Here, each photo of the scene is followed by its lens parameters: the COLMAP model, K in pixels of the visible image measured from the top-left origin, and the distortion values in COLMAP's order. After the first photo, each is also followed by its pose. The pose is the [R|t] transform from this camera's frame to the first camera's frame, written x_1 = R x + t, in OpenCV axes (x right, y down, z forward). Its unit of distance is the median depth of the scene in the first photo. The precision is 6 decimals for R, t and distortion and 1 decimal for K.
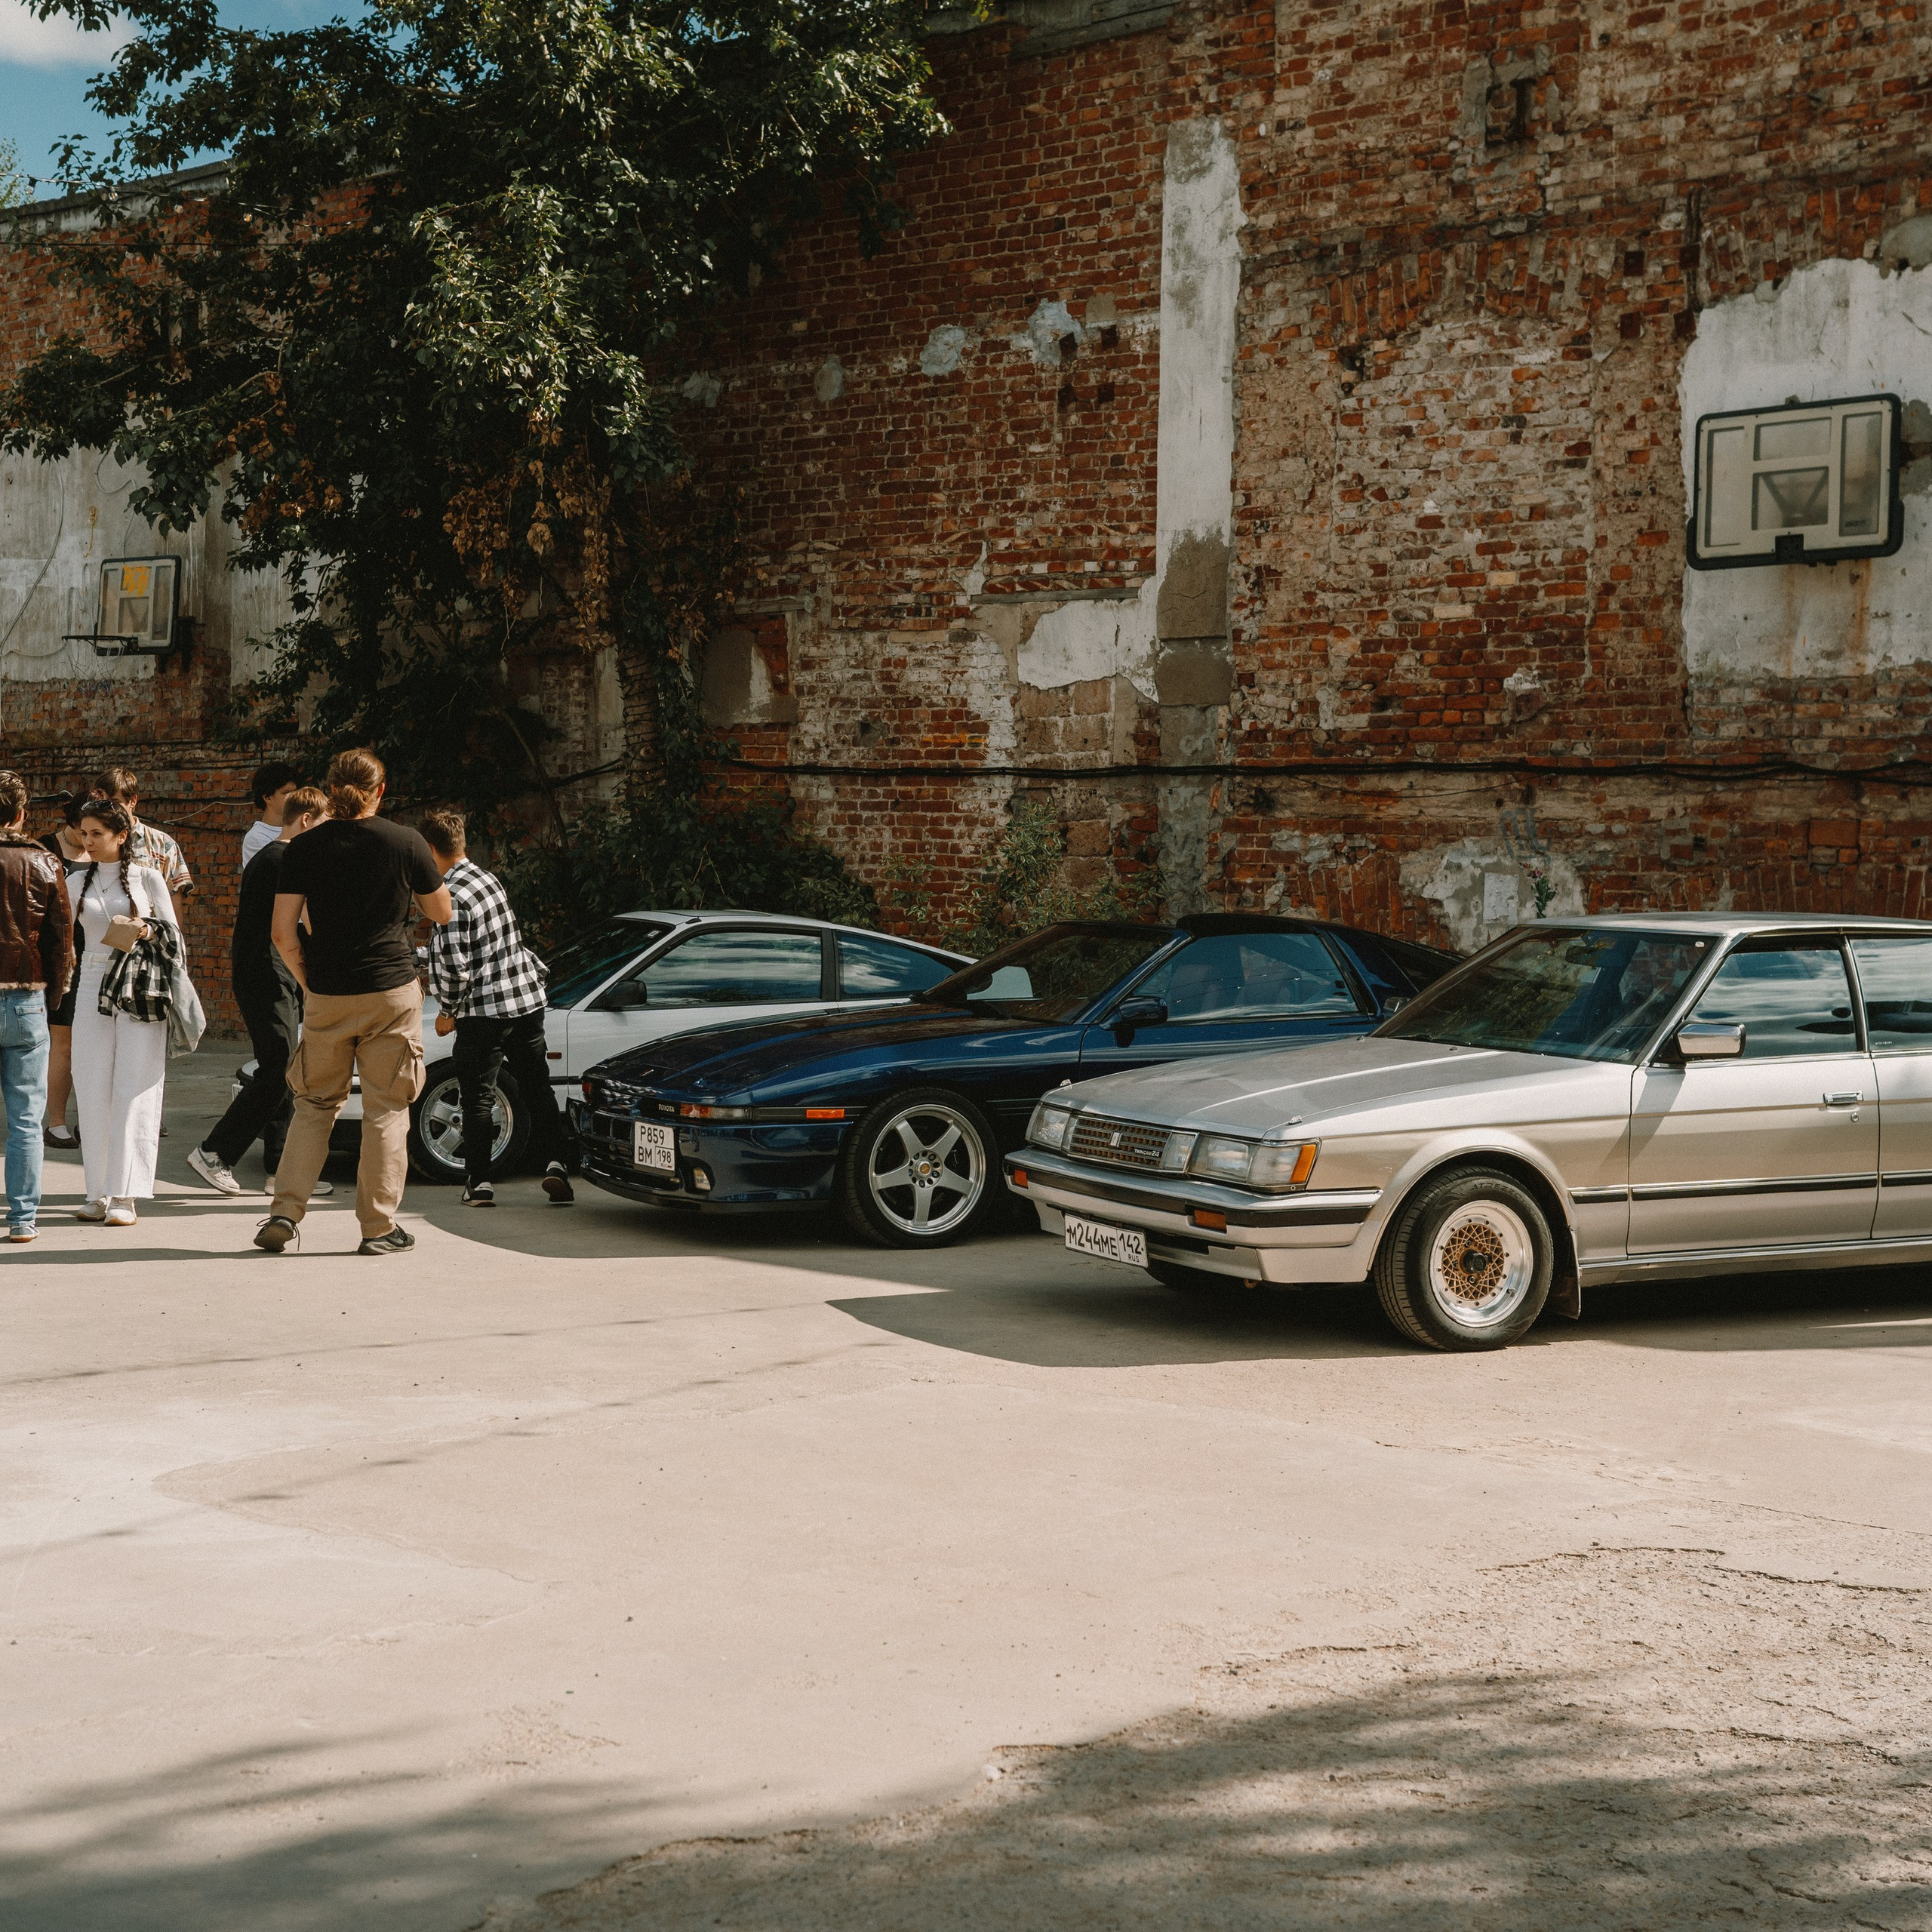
lens RADIAL K [[3294.6, 0, 967.3], [0, 3294.6, 971.7], [0, 0, 1]] dist [0.082230, 0.000000]
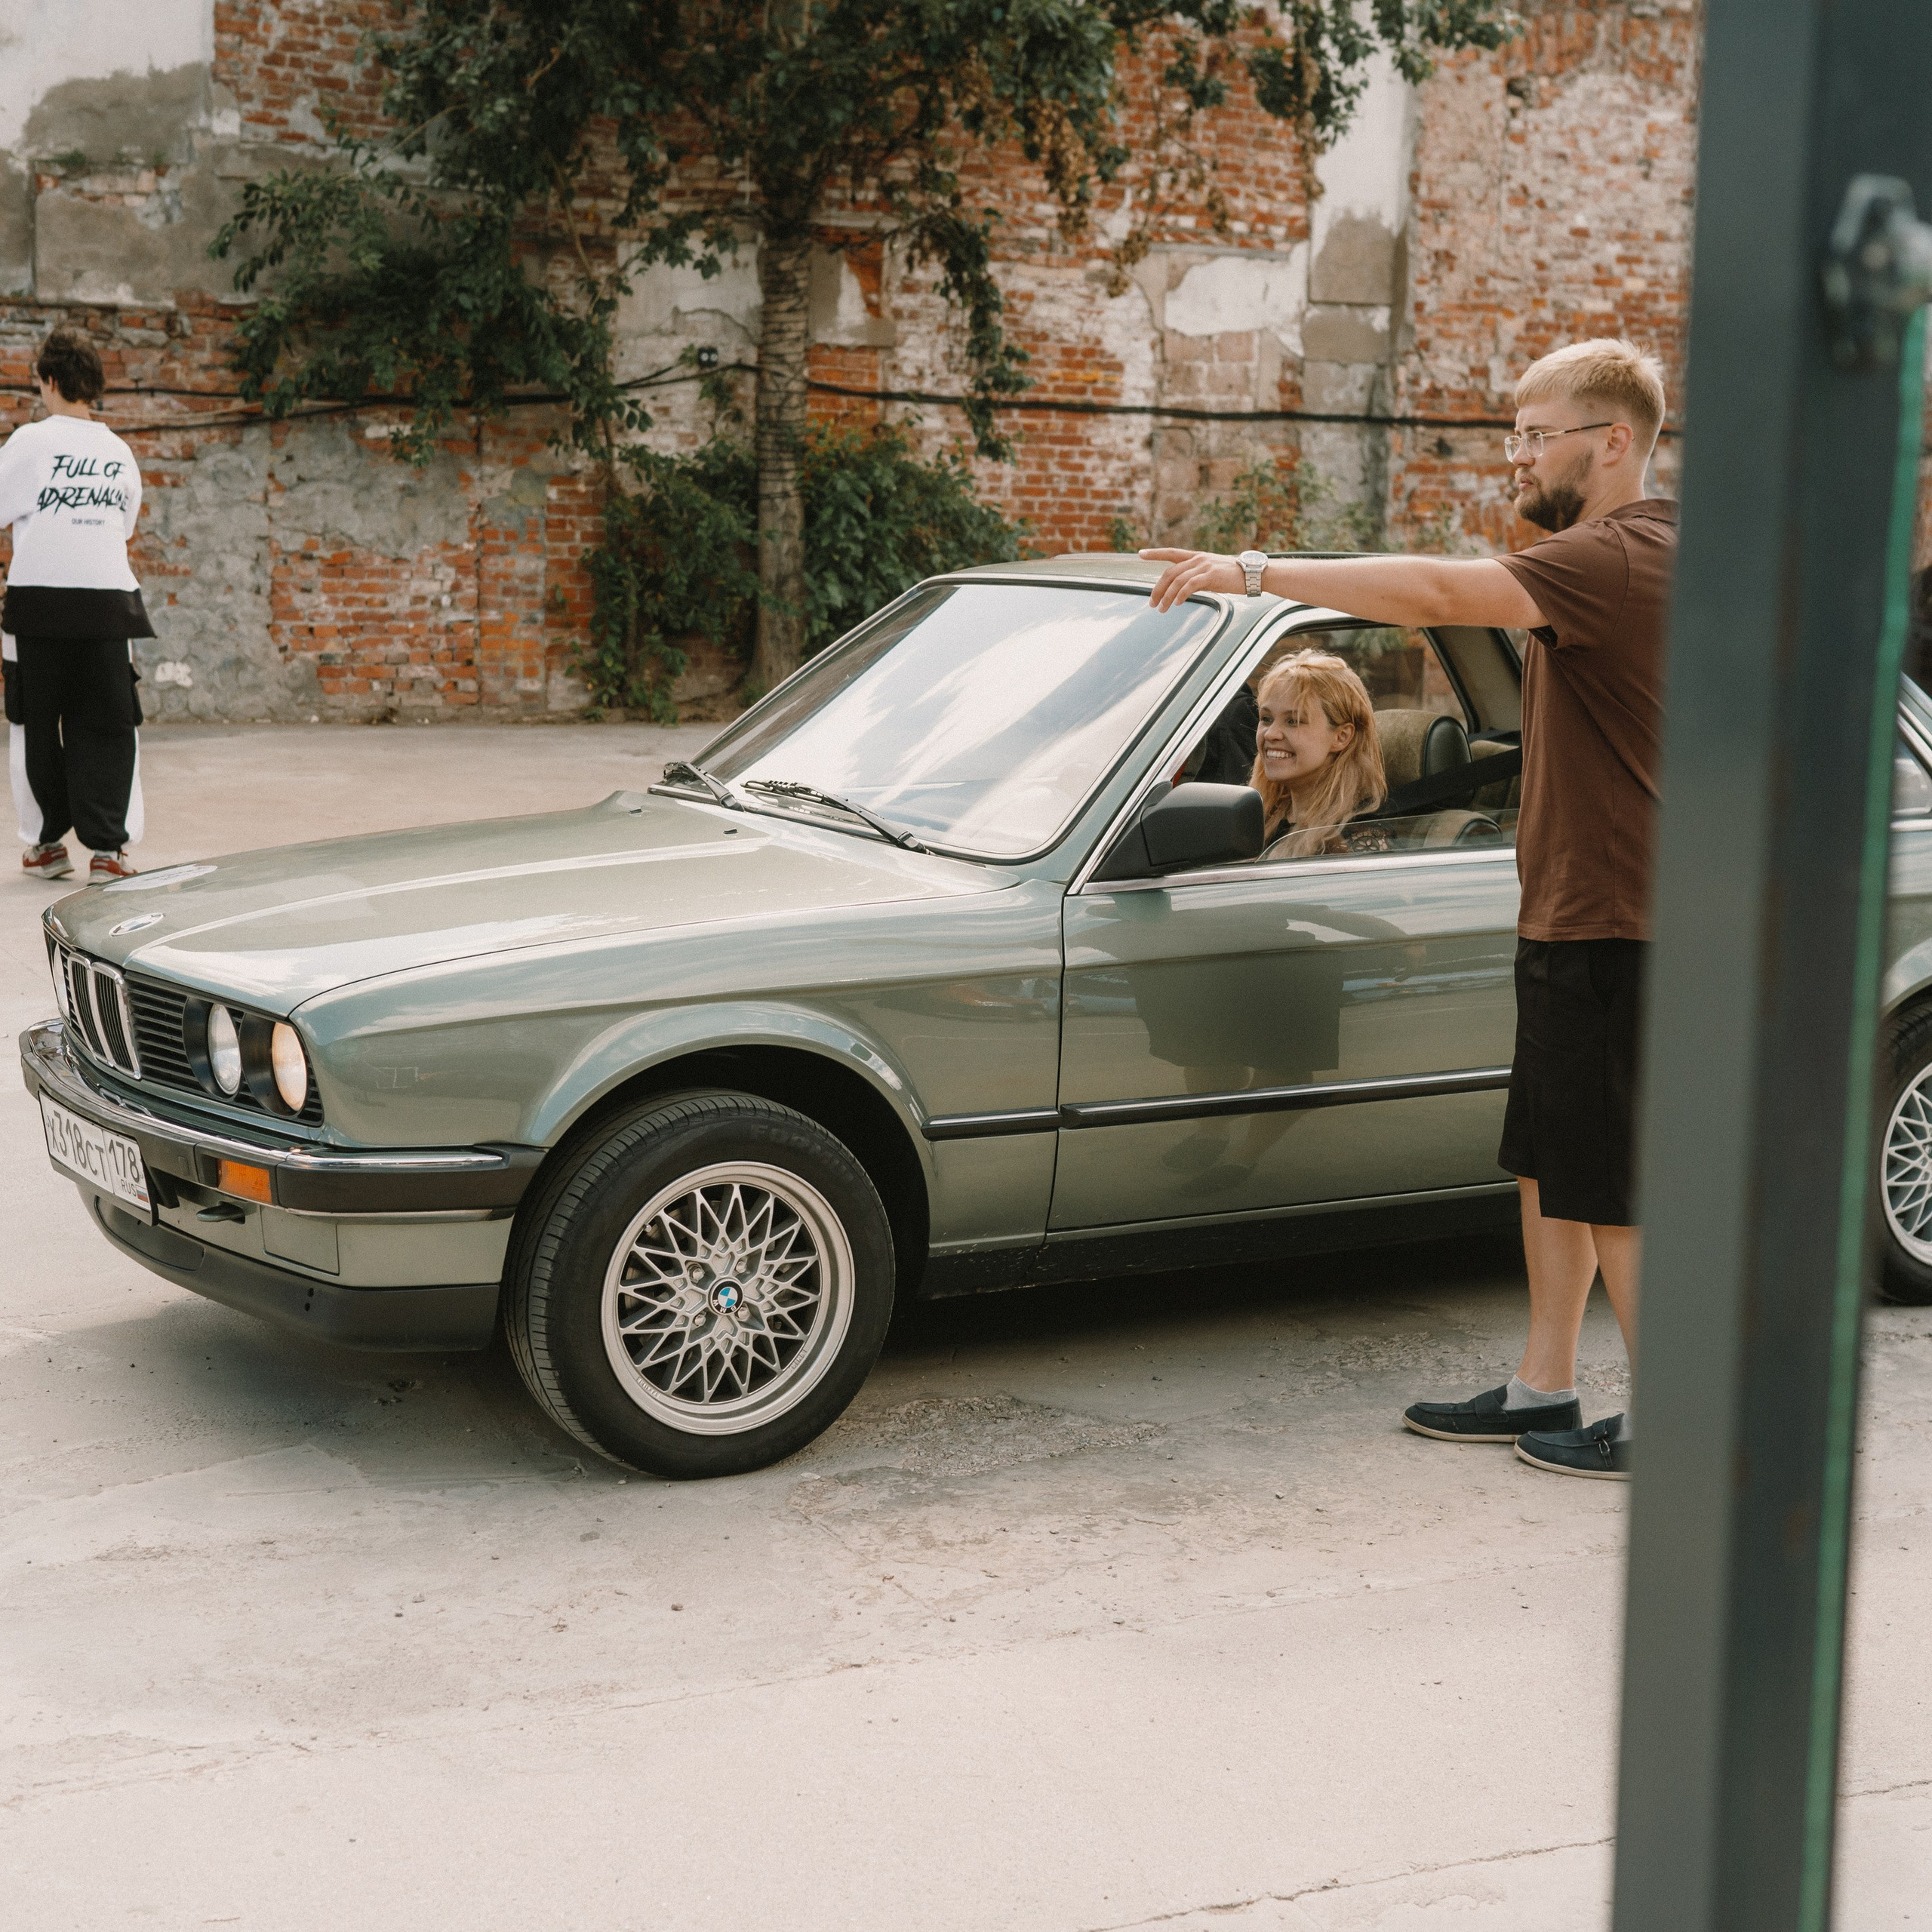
lens RADIAL K [[3294.6, 0, 967.4], [0, 3294.6, 966.0], [0, 0, 1]] dist [0.082230, 0.000000]
pose [[0.358293, -0.140627, 0.922957, -1.152163], [0.008567, 0.989044, 0.147370, -0.045149], [-0.933570, -0.044894, 0.355573, 0.735860]]
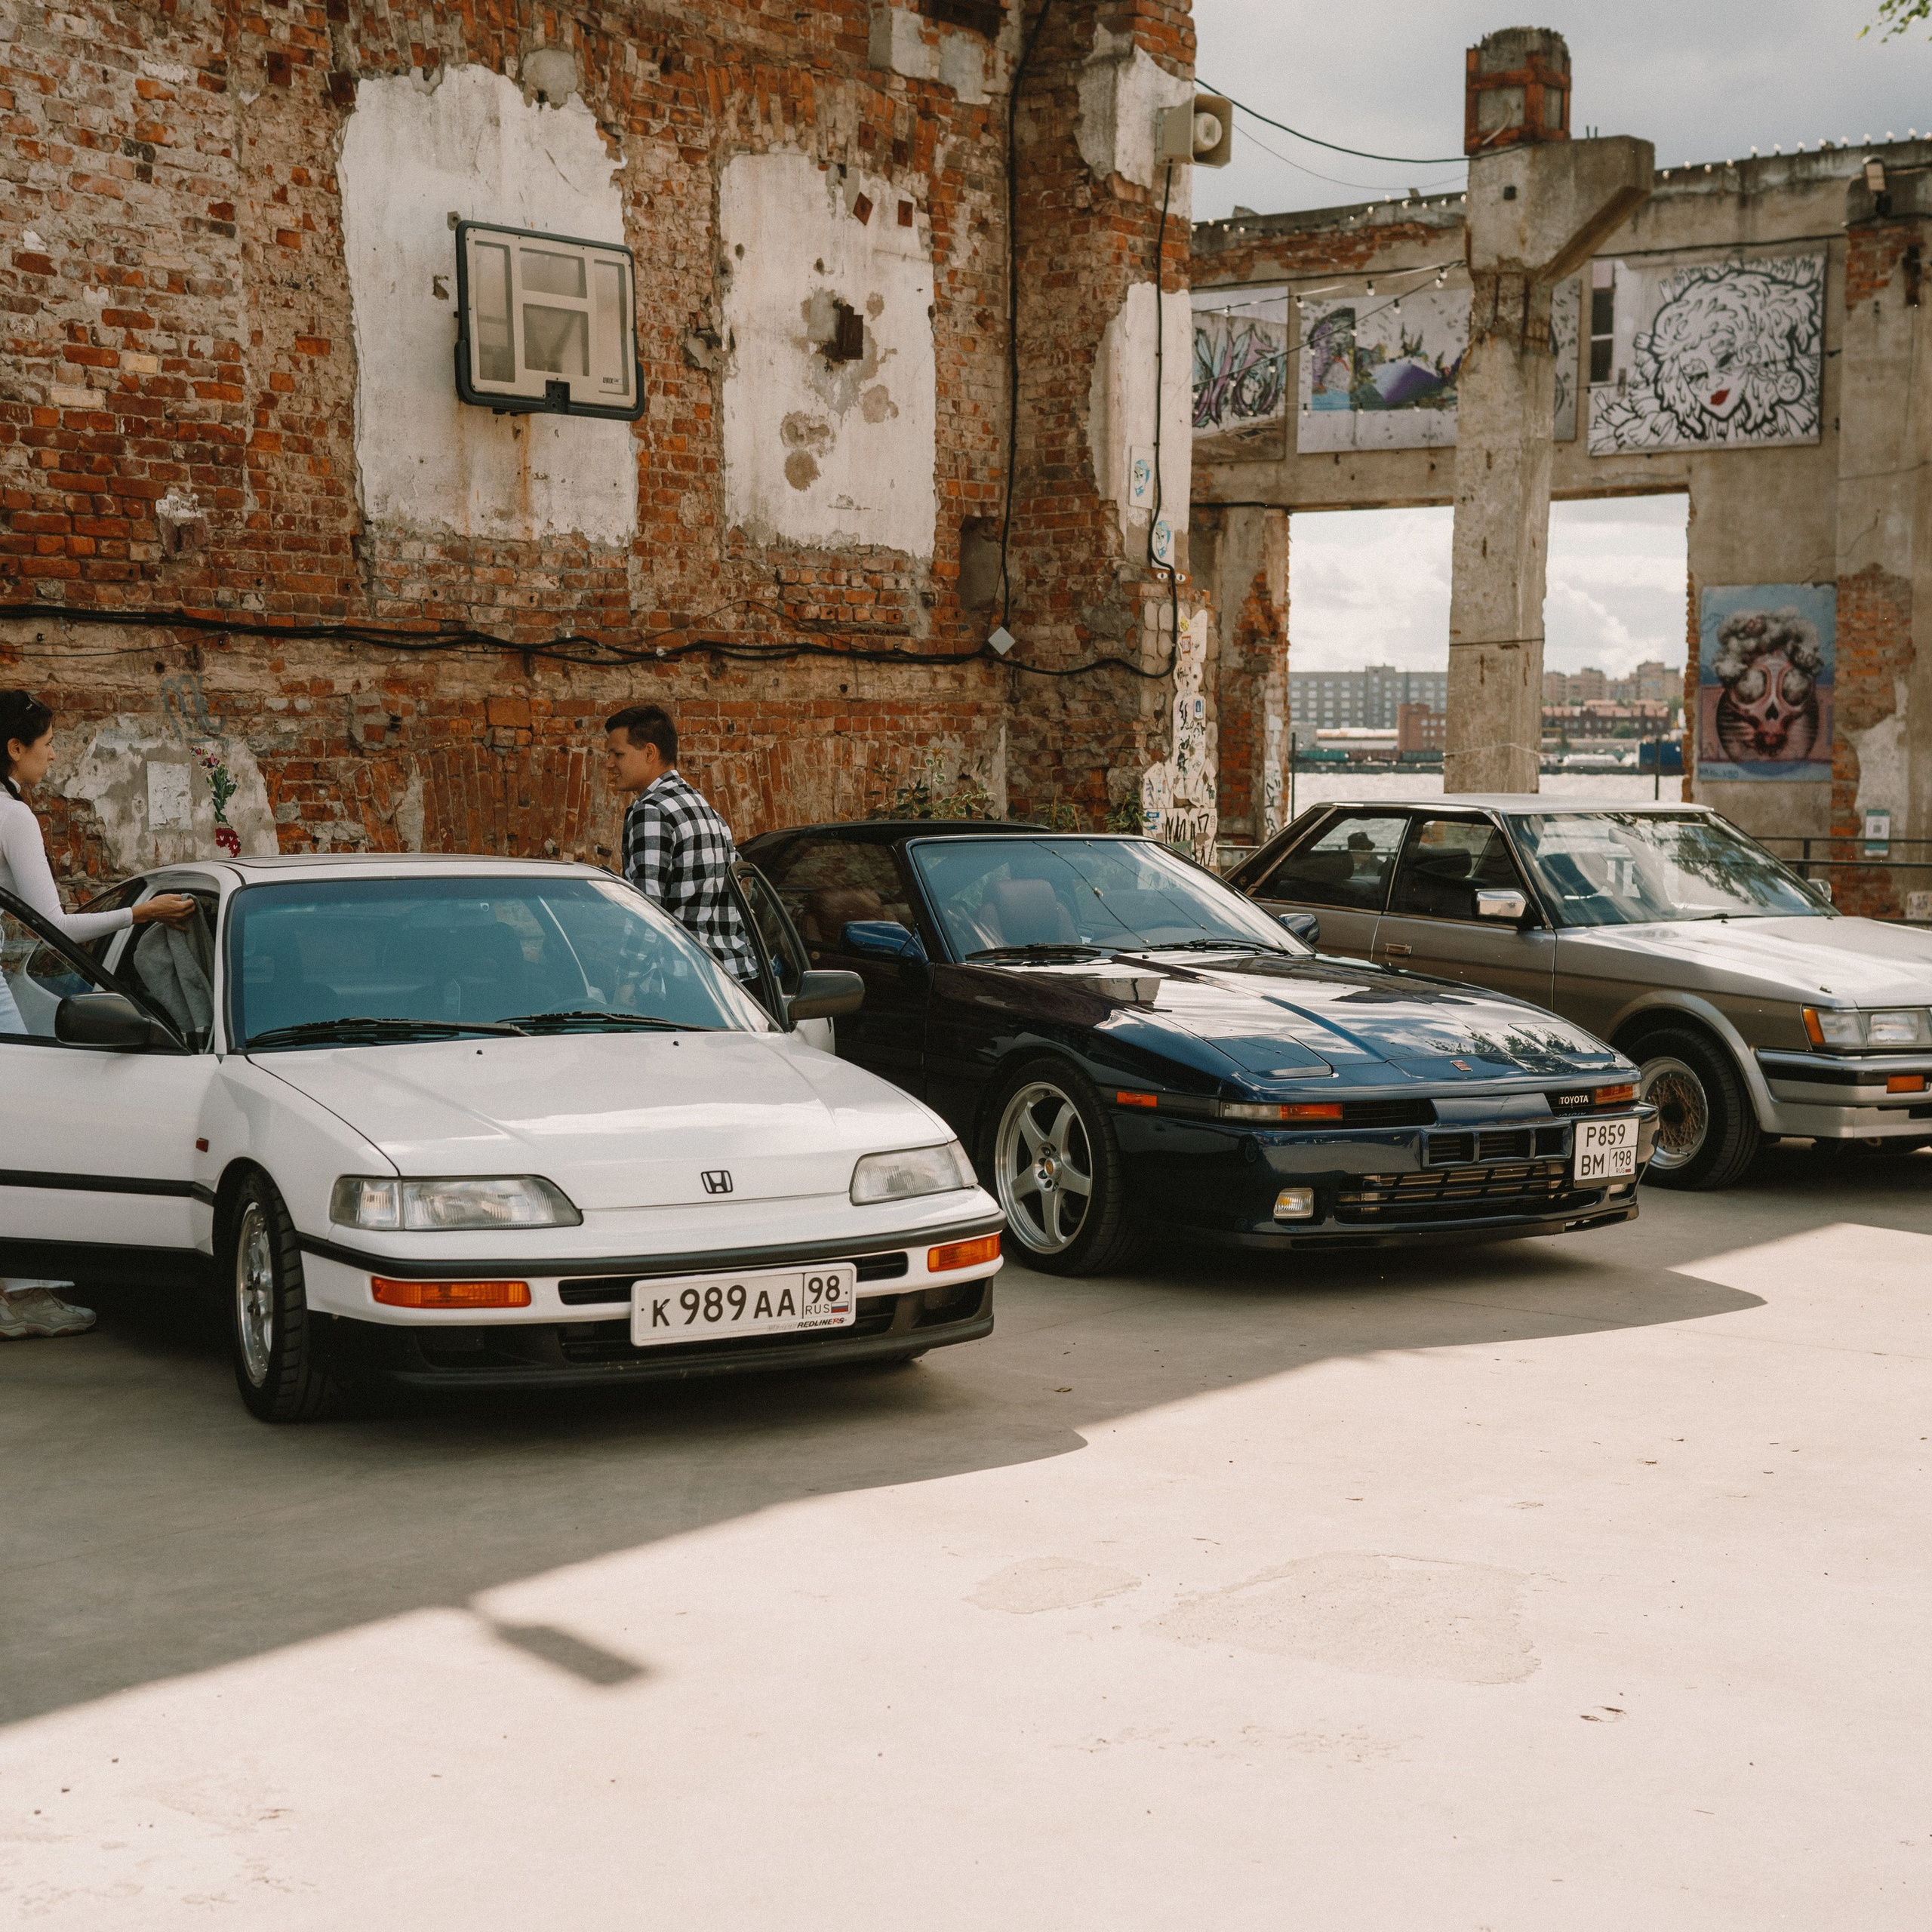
lens RADIAL K [[3294.6, 0, 972.4], [0, 3294.6, 968.9], [0, 0, 1]] dist [0.082230, 0.000000]
pose [[-0.106152, -0.081145, 0.991033, -0.583622], [0.028528, 0.996006, 0.084608, -0.039758], [-0.993941, 0.037254, -0.103413, 0.862486]]
